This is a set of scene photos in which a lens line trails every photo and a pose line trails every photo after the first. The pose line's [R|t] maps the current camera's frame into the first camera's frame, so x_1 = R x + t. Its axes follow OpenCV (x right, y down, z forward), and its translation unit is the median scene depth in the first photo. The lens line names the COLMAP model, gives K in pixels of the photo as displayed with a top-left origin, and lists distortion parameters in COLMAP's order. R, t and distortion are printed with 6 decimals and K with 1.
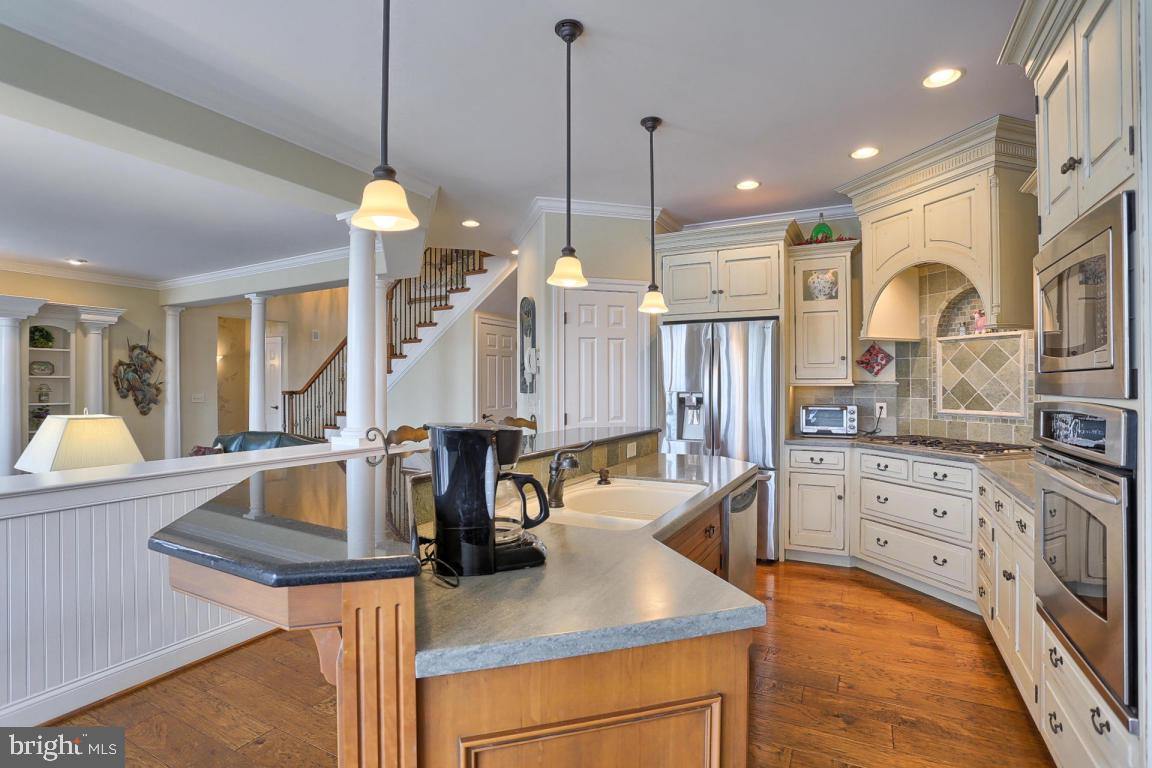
lens RADIAL K [[569.9, 0, 567.3], [0, 569.9, 379.1], [0, 0, 1]] dist [-0.064395, 0.022035]
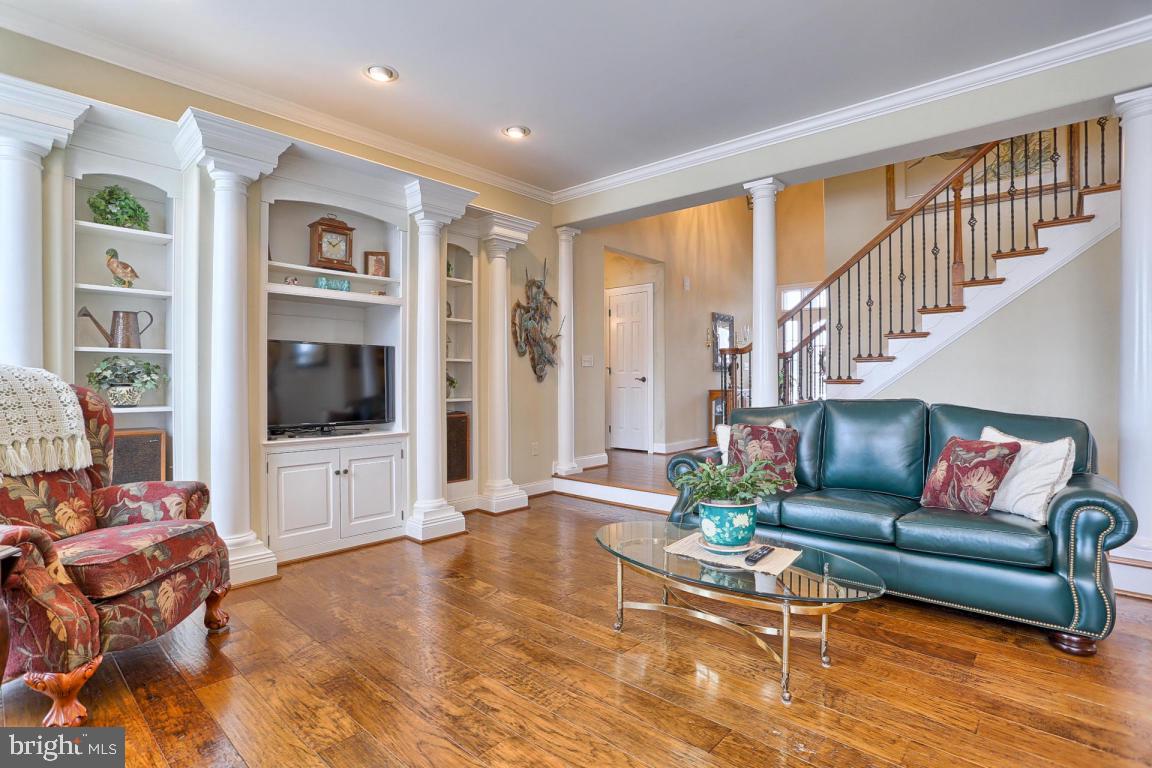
lens RADIAL K [[569.9, 0, 587.7], [0, 569.9, 387.0], [0, 0, 1]] dist [-0.064395, 0.022035]
pose [[0.975237, 0.003897, -0.221130, -0.914940], [0.002019, 0.999646, 0.026523, 0.088284], [0.221155, -0.026313, 0.974884, 0.519621]]
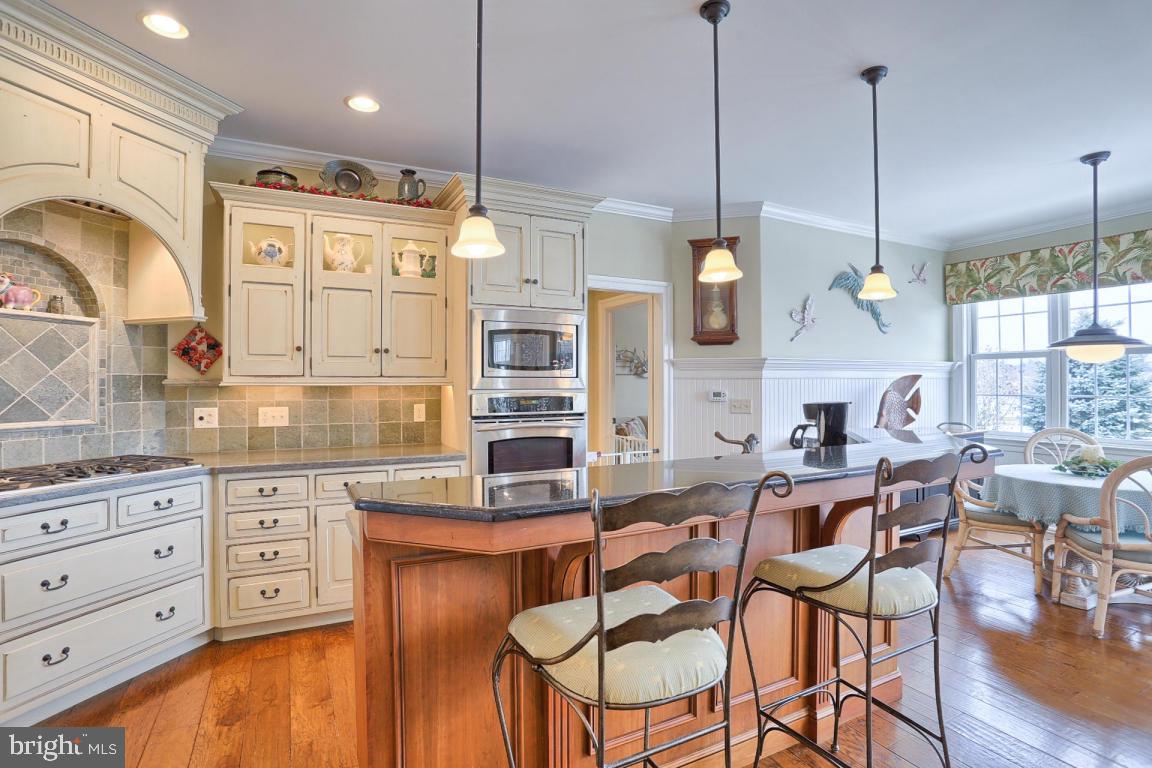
lens RADIAL K [[569.9, 0, 588.4], [0, 569.9, 377.5], [0, 0, 1]] dist [-0.064395, 0.022035]
pose [[-0.833020, 0.007391, 0.553193, -0.189118], [-0.003504, 0.999820, -0.018634, 0.010268], [-0.553232, -0.017461, -0.832844, 1.045515]]
